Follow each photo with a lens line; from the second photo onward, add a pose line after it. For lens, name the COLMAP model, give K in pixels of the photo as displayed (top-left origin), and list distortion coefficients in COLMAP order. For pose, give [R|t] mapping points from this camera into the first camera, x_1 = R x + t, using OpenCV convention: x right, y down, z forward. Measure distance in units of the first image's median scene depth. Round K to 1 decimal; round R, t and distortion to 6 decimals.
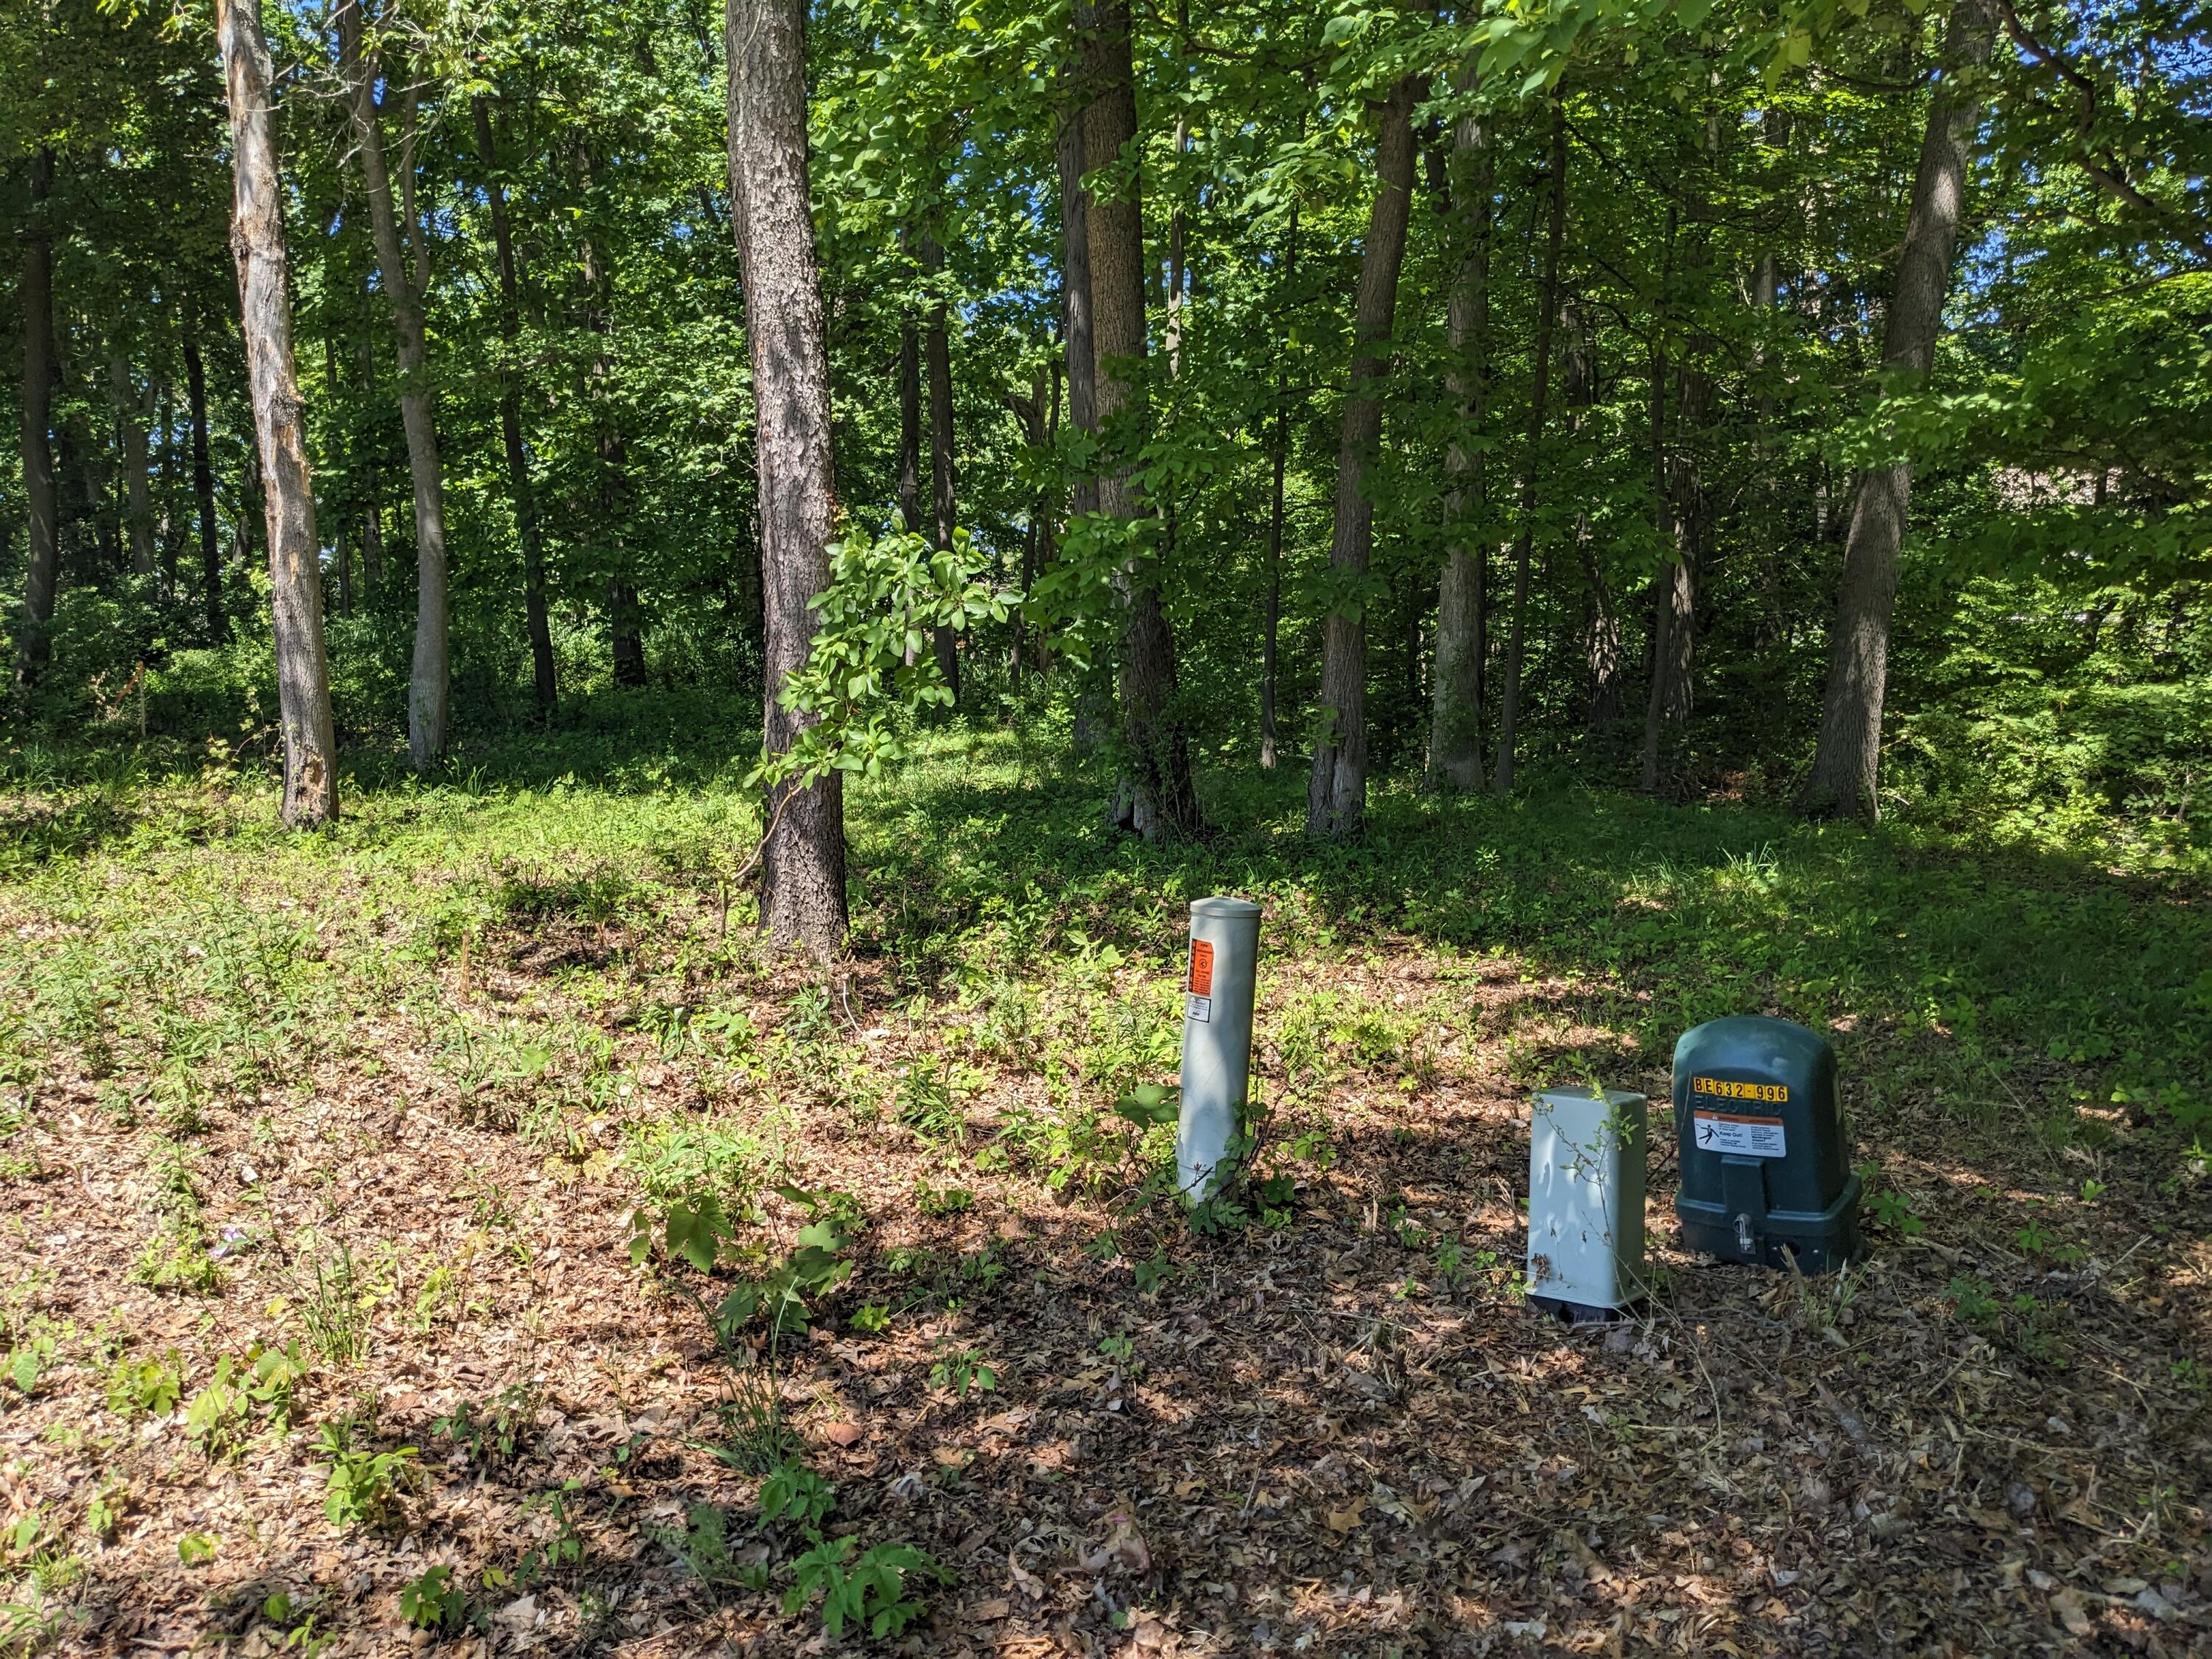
lens RADIAL K [[1659.3, 0, 1106.0], [0, 1659.3, 829.5], [0, 0, 1]] dist [0.042107, -0.038355]
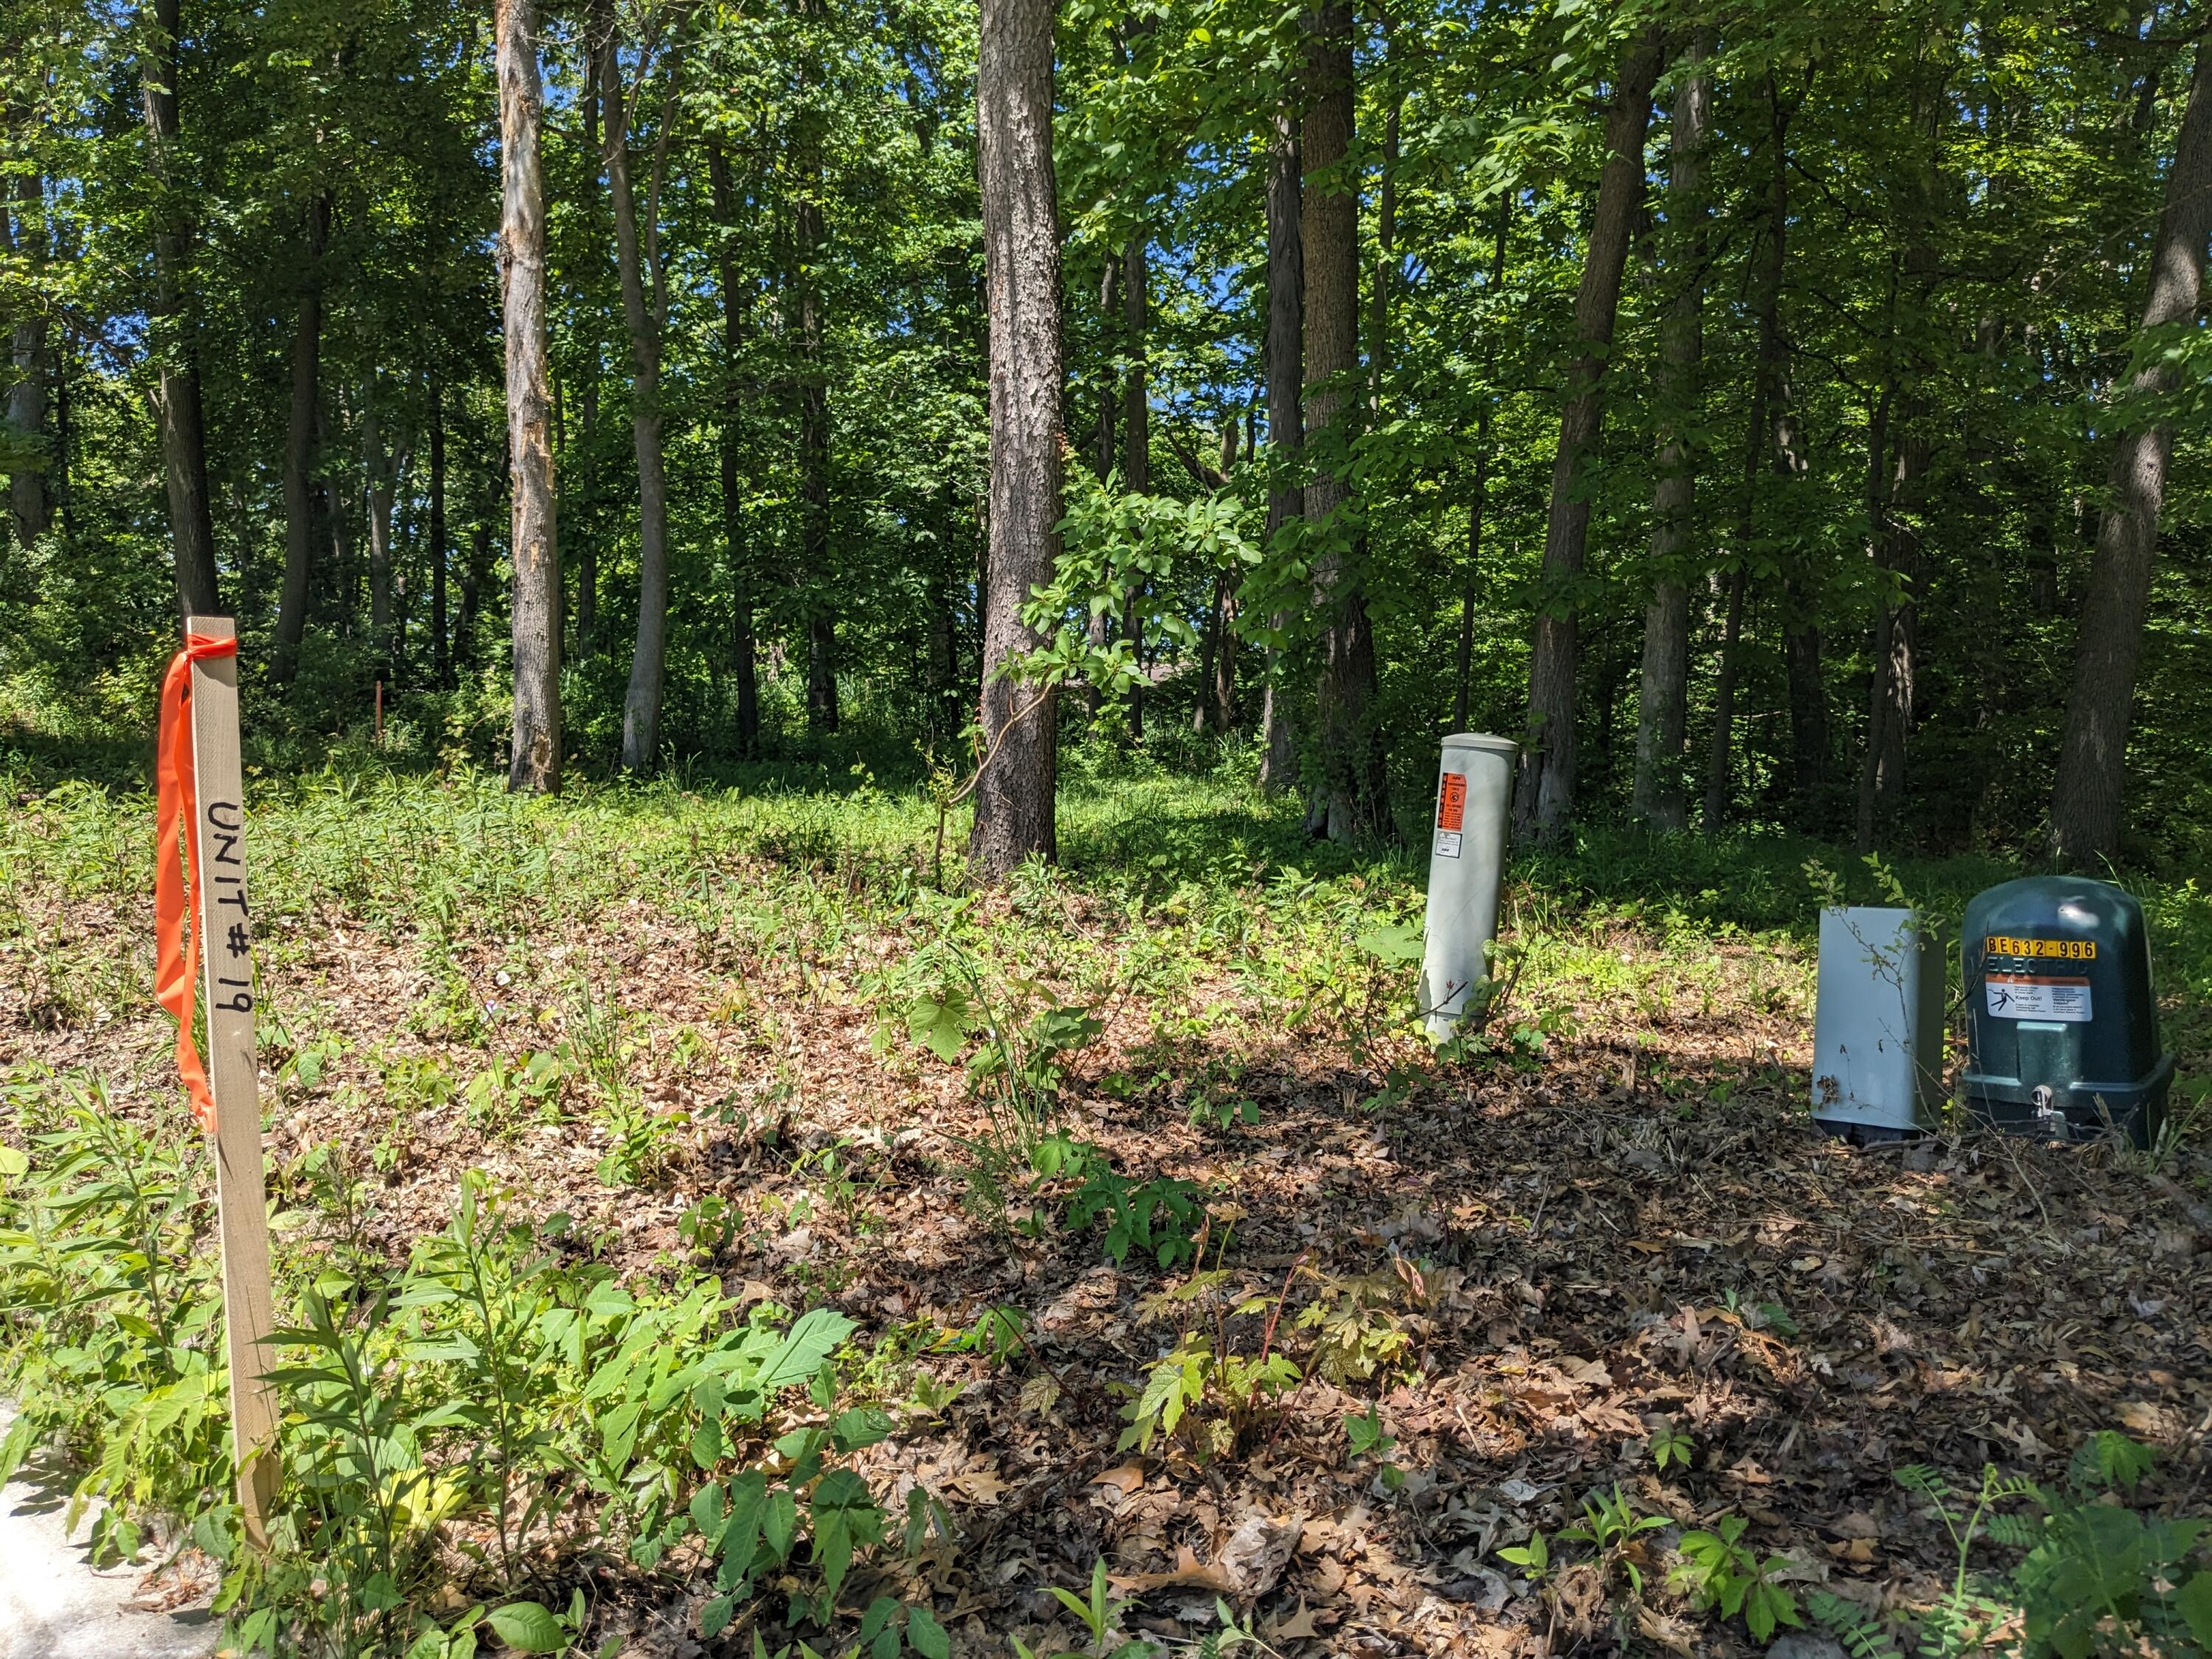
lens RADIAL K [[1659.3, 0, 1106.0], [0, 1659.3, 829.5], [0, 0, 1]] dist [0.042107, -0.038355]
pose [[0.994390, 0.033248, -0.100415, -0.043621], [-0.039471, 0.997379, -0.060638, 0.156185], [0.098135, 0.064261, 0.993096, 0.015788]]
